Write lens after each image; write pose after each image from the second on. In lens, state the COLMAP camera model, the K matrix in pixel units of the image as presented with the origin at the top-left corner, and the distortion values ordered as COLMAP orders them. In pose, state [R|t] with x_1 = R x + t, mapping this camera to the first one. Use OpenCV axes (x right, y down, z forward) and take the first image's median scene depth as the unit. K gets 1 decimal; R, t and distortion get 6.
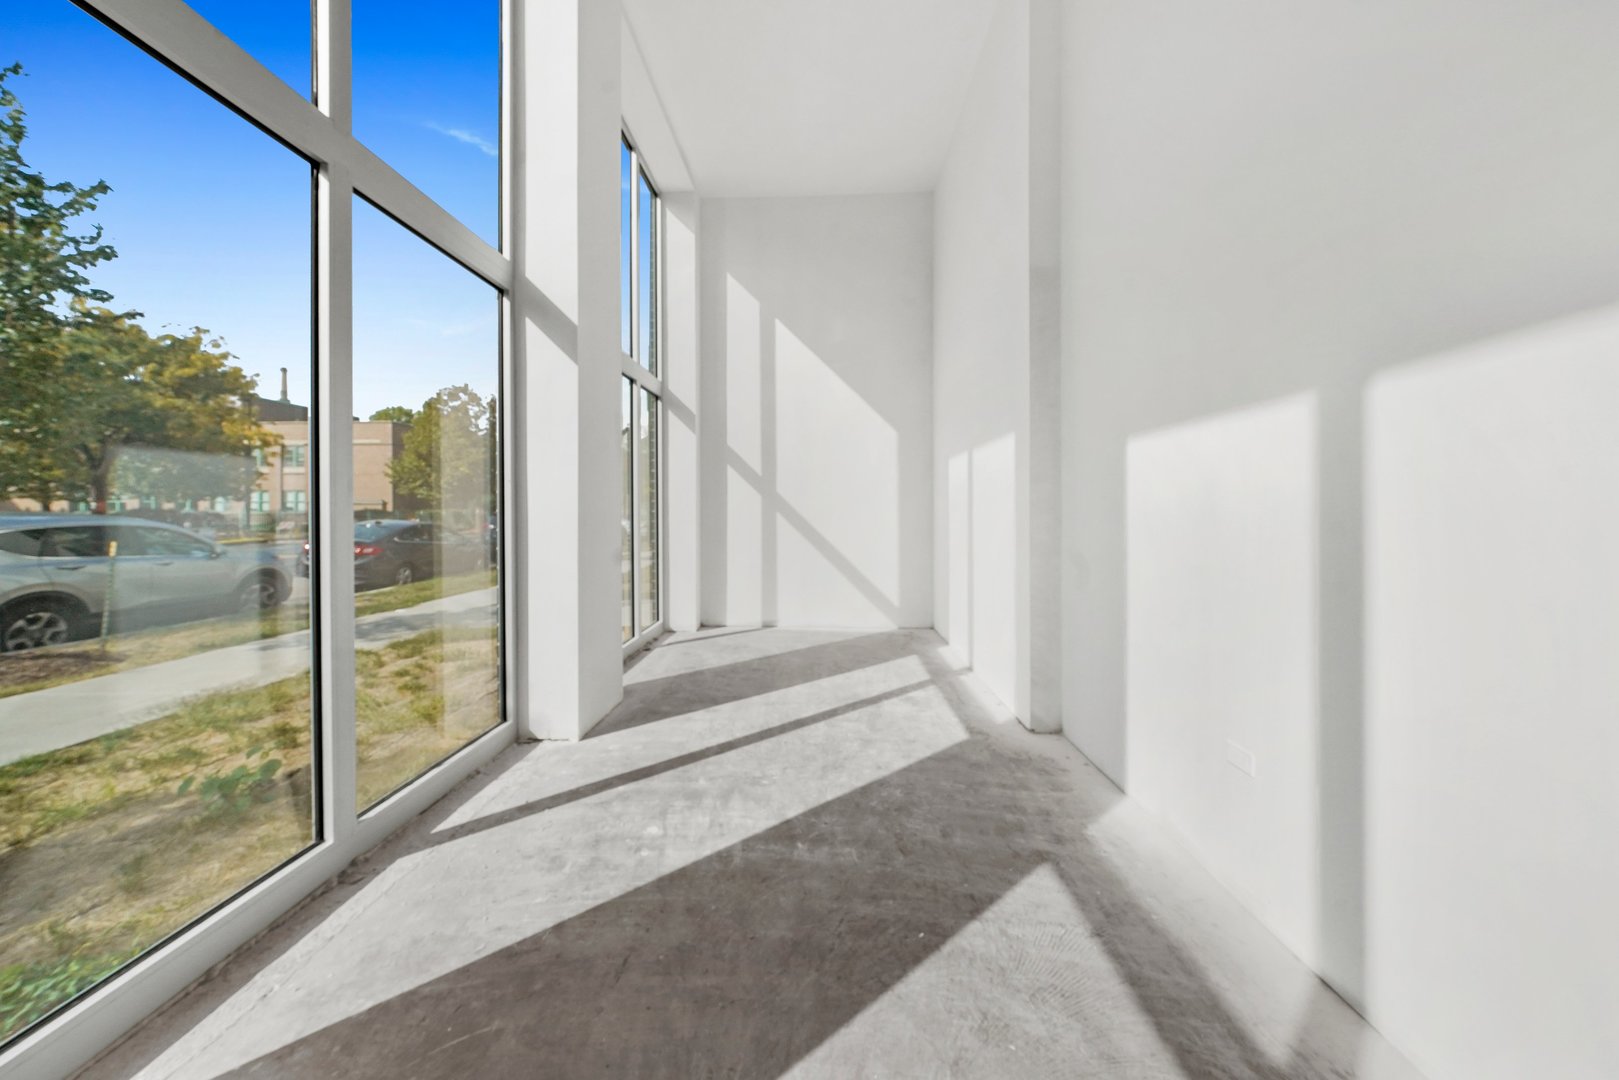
lens RADIAL K [[568.3, 0, 826.7], [0, 568.3, 514.6], [0, 0, 1]] dist [-0.015380, 0.001028]
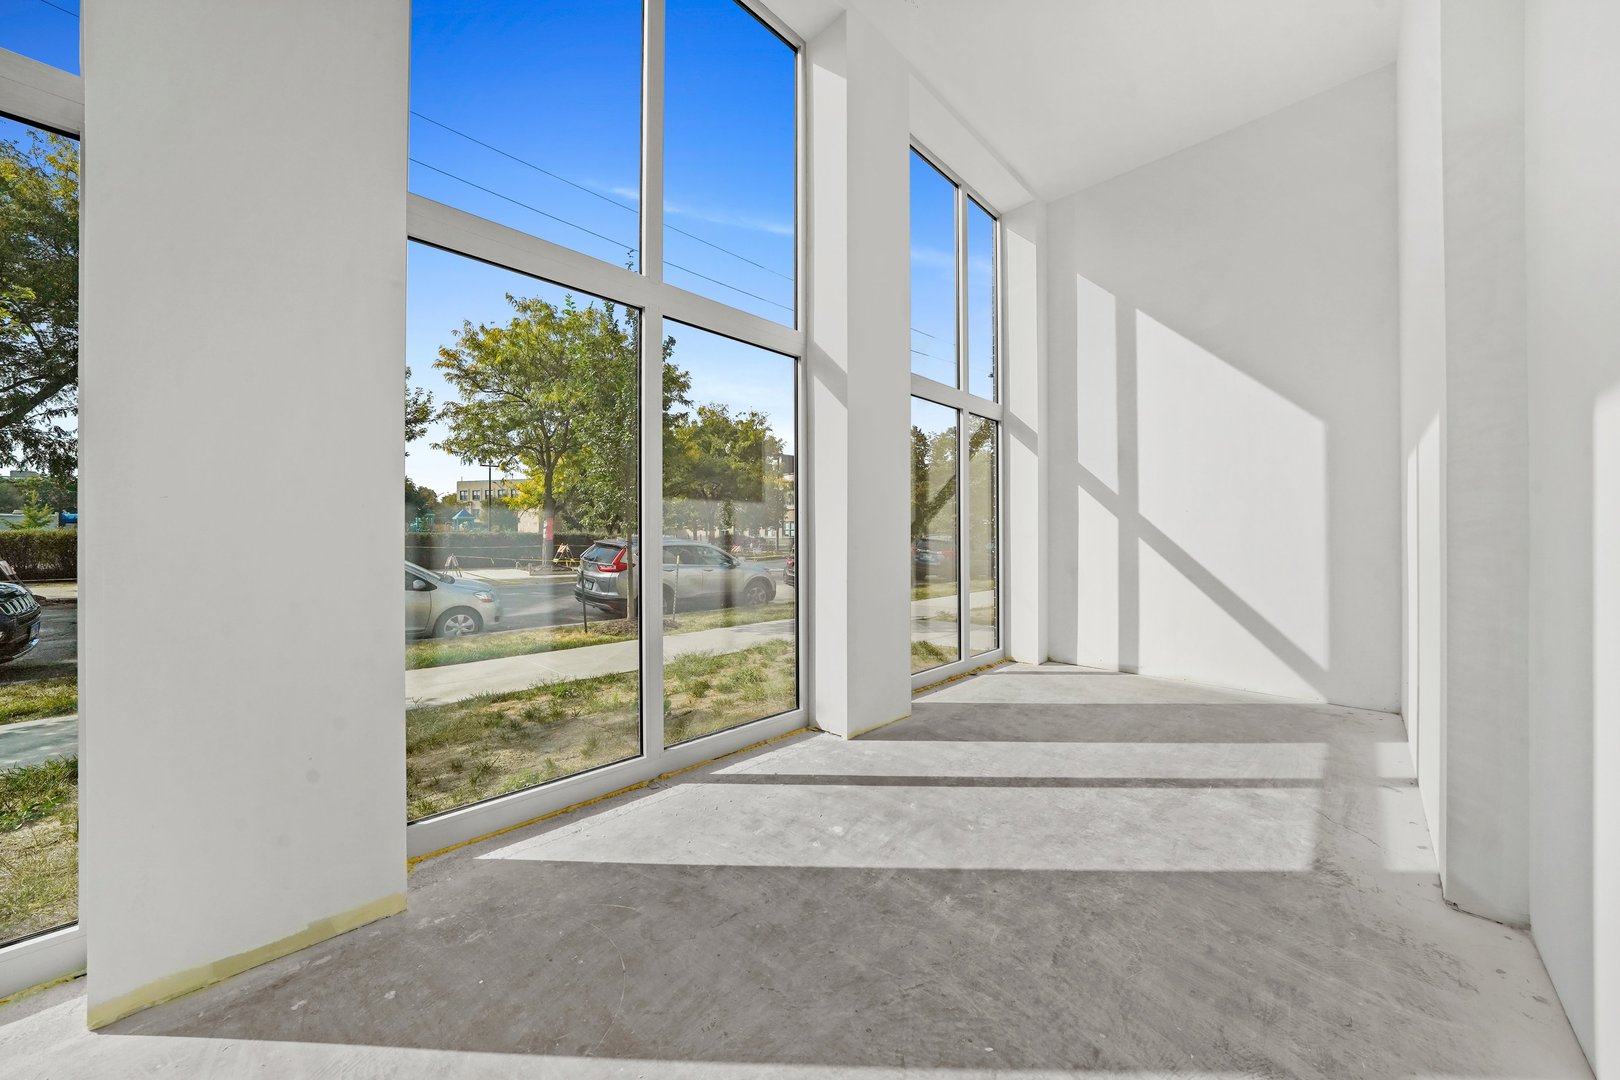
lens RADIAL K [[568.6, 0, 811.4], [0, 568.6, 538.7], [0, 0, 1]] dist [-0.015380, 0.001028]
pose [[0.727021, 0.001554, -0.686614, 0.203616], [-0.003298, 0.999994, -0.001229, -0.001152], [0.686607, 0.003158, 0.727022, 0.081927]]
